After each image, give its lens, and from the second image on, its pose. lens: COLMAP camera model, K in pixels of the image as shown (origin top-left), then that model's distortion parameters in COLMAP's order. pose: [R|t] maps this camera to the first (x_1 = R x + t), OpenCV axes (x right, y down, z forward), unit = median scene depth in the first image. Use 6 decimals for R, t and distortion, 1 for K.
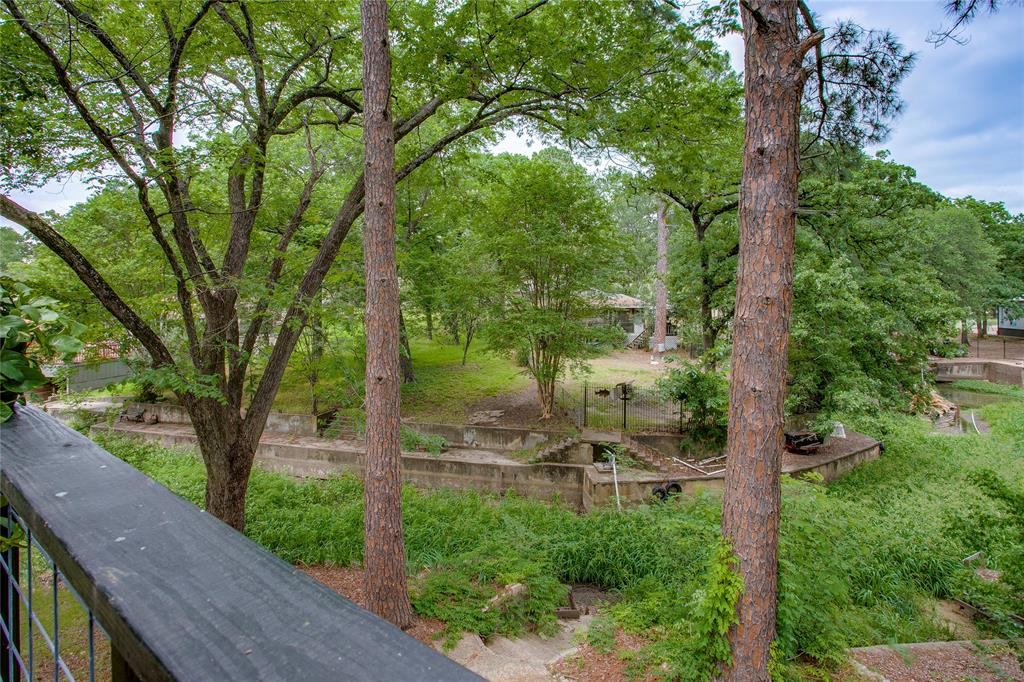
lens RADIAL K [[516.9, 0, 495.1], [0, 516.9, 297.4], [0, 0, 1]] dist [-0.025762, 0.001958]
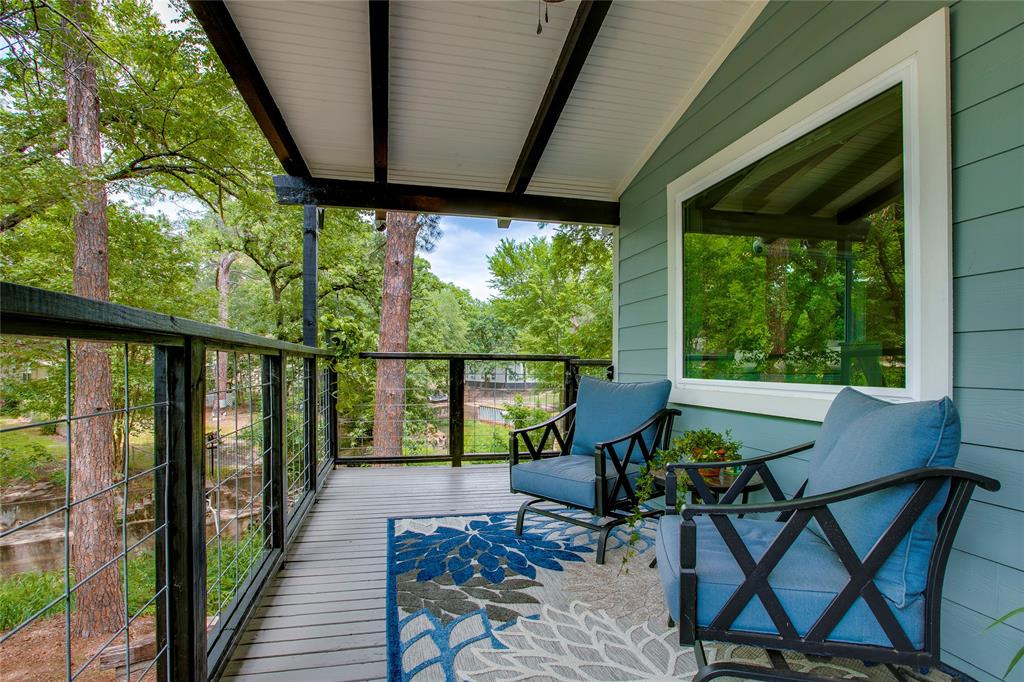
lens RADIAL K [[513.4, 0, 521.6], [0, 513.4, 355.3], [0, 0, 1]] dist [-0.029937, 0.000797]
pose [[0.628122, 0.011522, 0.778030, -0.168597], [-0.009954, 0.999928, -0.006772, 0.013617], [-0.778051, -0.003491, 0.628191, -0.132484]]
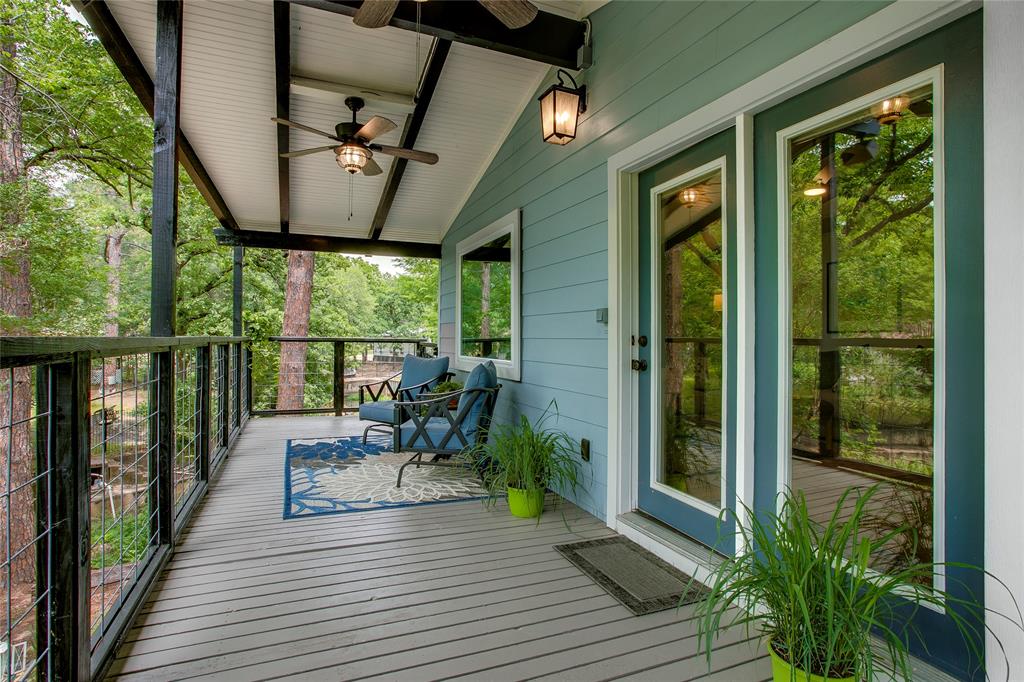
lens RADIAL K [[498.5, 0, 493.5], [0, 498.5, 325.2], [0, 0, 1]] dist [-0.001477, 0.000438]
pose [[0.524441, 0.023031, 0.851135, -0.226319], [-0.013244, 0.999734, -0.018891, 0.008557], [-0.851344, -0.001365, 0.524607, -0.213687]]
